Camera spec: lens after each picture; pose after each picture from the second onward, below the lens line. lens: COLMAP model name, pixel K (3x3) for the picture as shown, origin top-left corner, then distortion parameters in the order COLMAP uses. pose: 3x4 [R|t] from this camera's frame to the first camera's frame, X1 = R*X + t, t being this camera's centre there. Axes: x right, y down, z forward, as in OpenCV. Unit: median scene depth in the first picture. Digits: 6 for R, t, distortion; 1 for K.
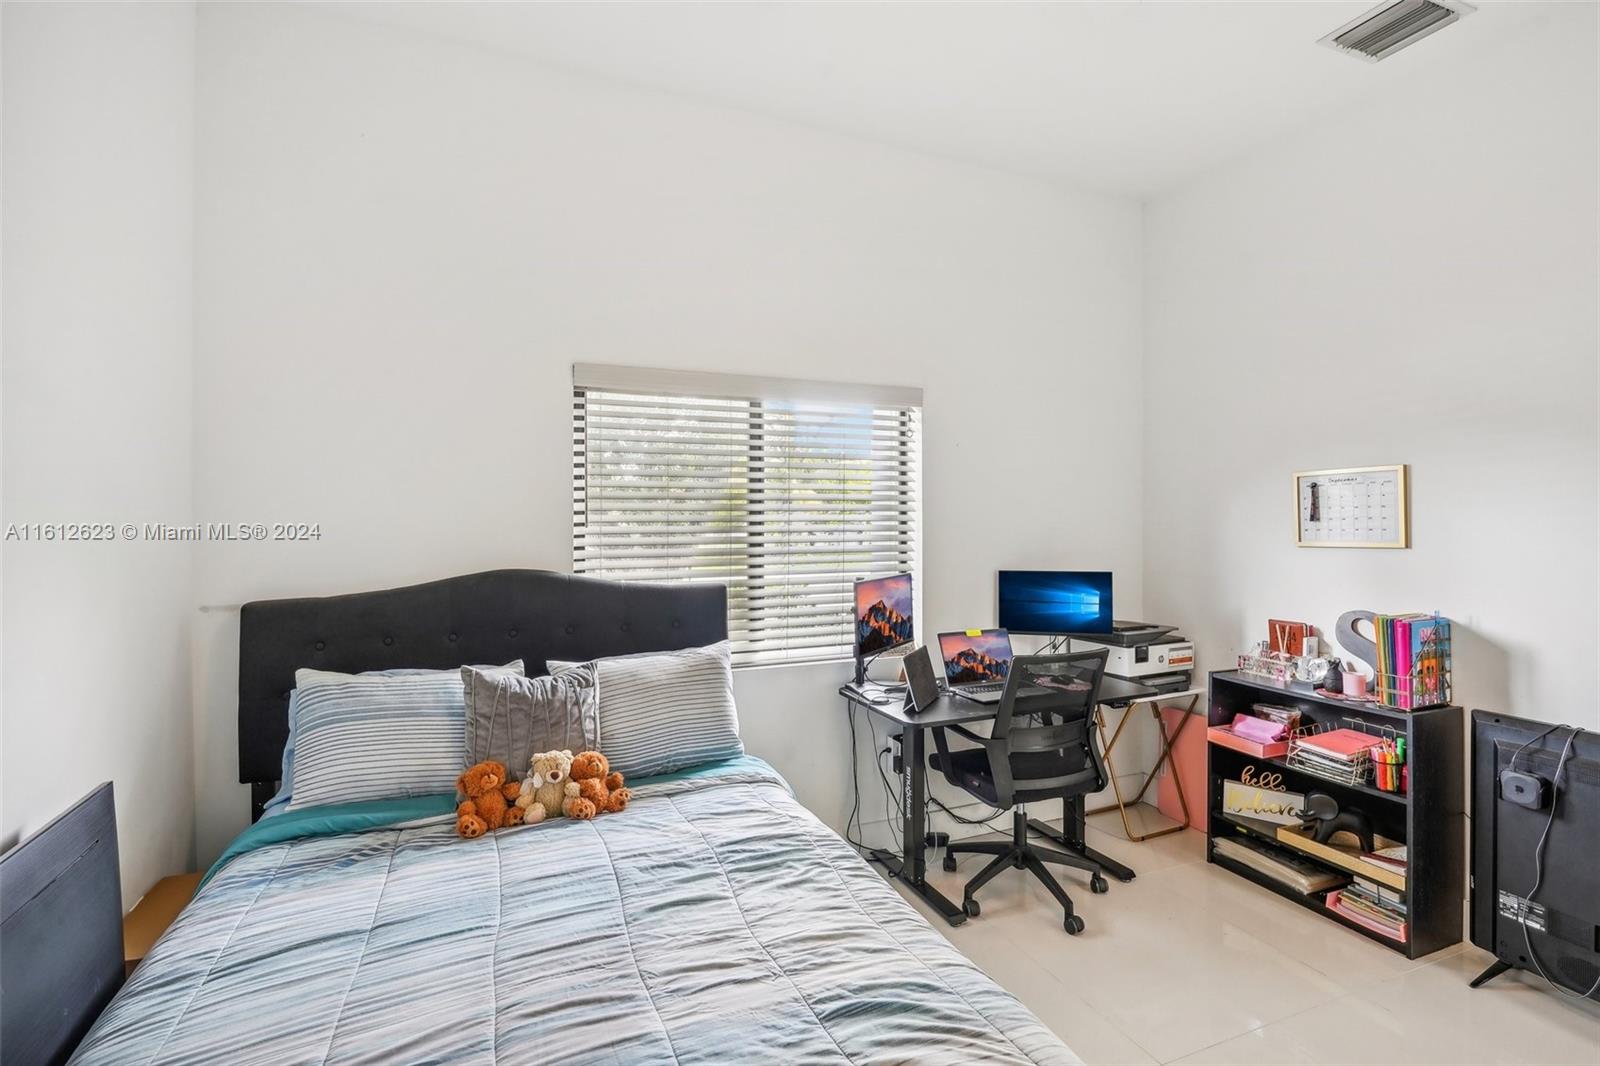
lens RADIAL K [[731.3, 0, 798.9], [0, 731.3, 535.4], [0, 0, 1]] dist [-0.001200, -0.000917]
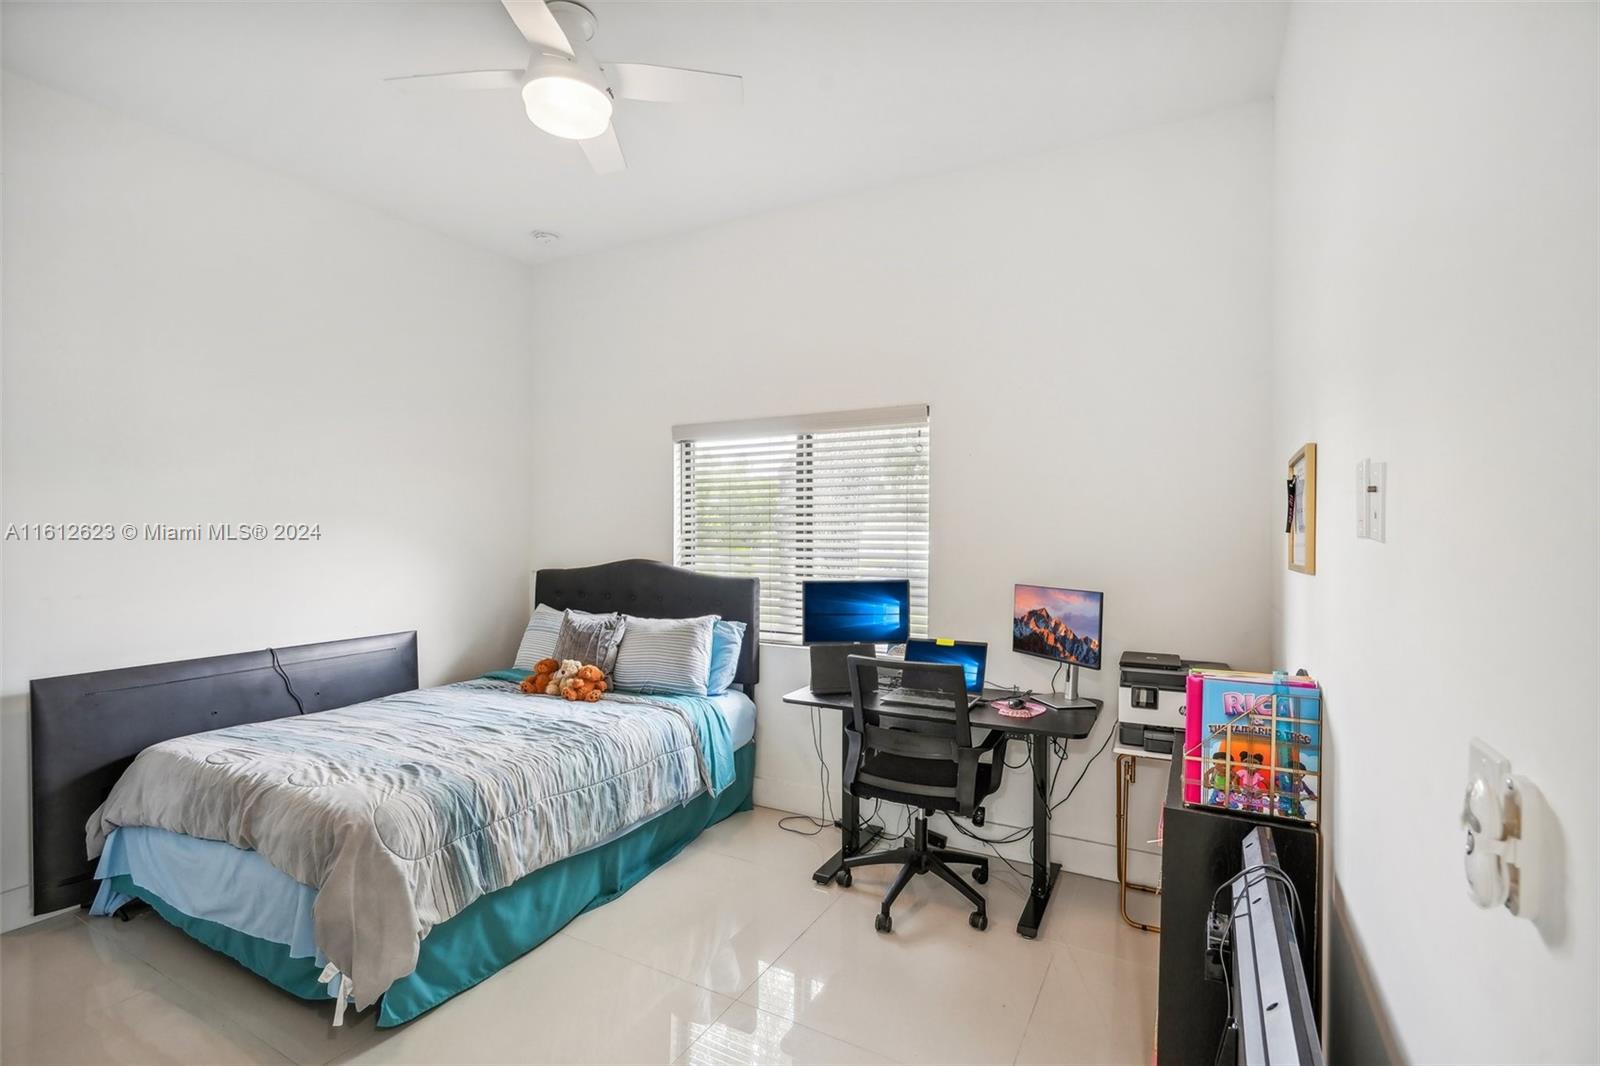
lens RADIAL K [[731.3, 0, 797.5], [0, 731.3, 534.6], [0, 0, 1]] dist [-0.001200, -0.000917]
pose [[0.598420, 0.007071, -0.801151, 1.209499], [-0.002261, 0.999972, 0.007137, -0.024977], [0.801179, -0.002459, 0.598419, 0.307401]]
